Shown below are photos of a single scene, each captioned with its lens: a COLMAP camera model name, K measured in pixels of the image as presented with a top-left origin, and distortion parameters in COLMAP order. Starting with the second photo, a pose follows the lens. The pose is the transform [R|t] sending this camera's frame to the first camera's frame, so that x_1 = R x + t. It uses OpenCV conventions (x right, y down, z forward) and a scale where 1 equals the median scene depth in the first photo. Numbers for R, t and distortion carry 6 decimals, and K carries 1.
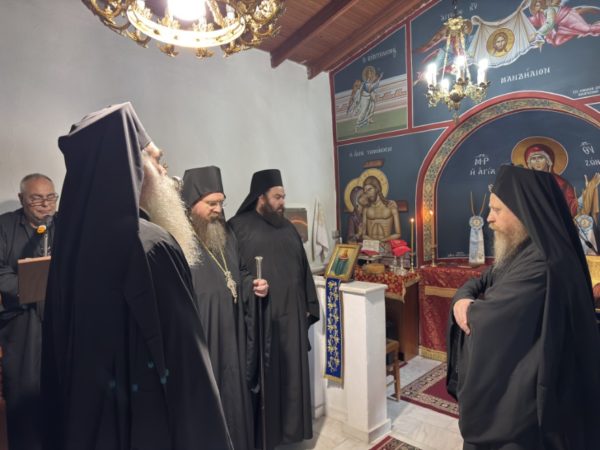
lens RADIAL K [[427.6, 0, 300.0], [0, 427.6, 225.0], [0, 0, 1]] dist [0.083869, -0.082695]
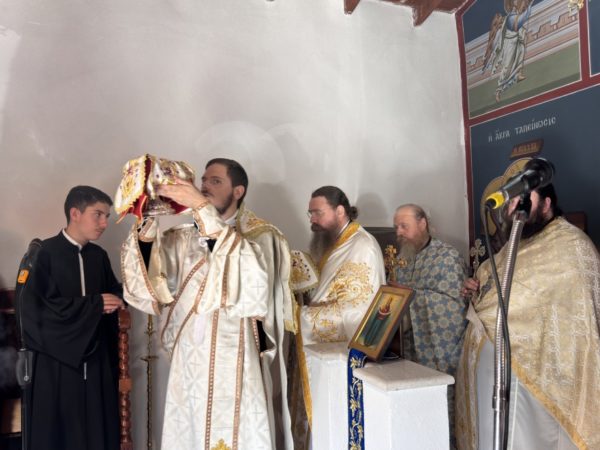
lens RADIAL K [[530.7, 0, 300.0], [0, 530.7, 225.0], [0, 0, 1]] dist [0.002289, -0.002713]
pose [[0.917938, -0.006762, -0.396667, 0.183988], [-0.019834, 0.997822, -0.062910, 0.008283], [0.396228, 0.065615, 0.915805, 0.251740]]
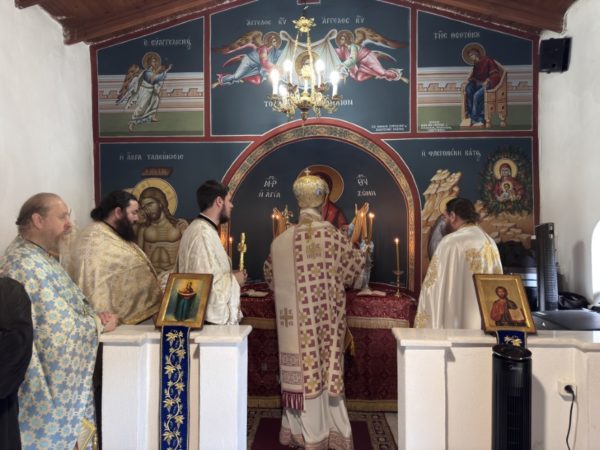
lens RADIAL K [[420.4, 0, 300.0], [0, 420.4, 225.0], [0, 0, 1]] dist [0.060831, -0.072847]
pose [[0.753596, 0.037575, 0.656262, -0.146651], [0.005124, 0.997999, -0.063026, 0.006191], [-0.657317, 0.050859, 0.751896, 0.250038]]
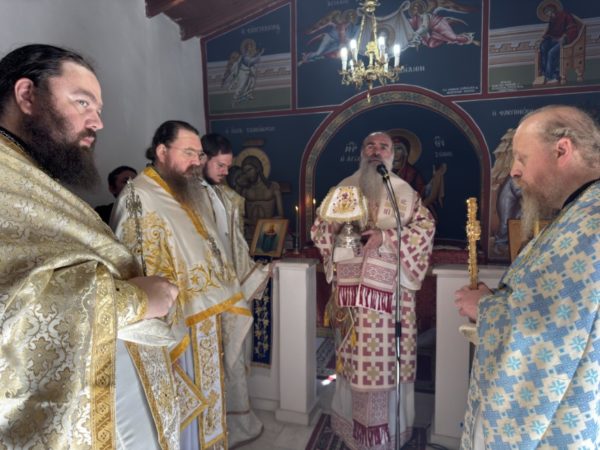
lens RADIAL K [[431.6, 0, 303.0], [0, 431.6, 227.1], [0, 0, 1]] dist [0.052878, -0.074337]
pose [[0.889908, -0.005103, 0.456112, -0.178374], [0.000745, 0.999952, 0.009734, 0.037100], [-0.456140, -0.008323, 0.889869, 0.099334]]
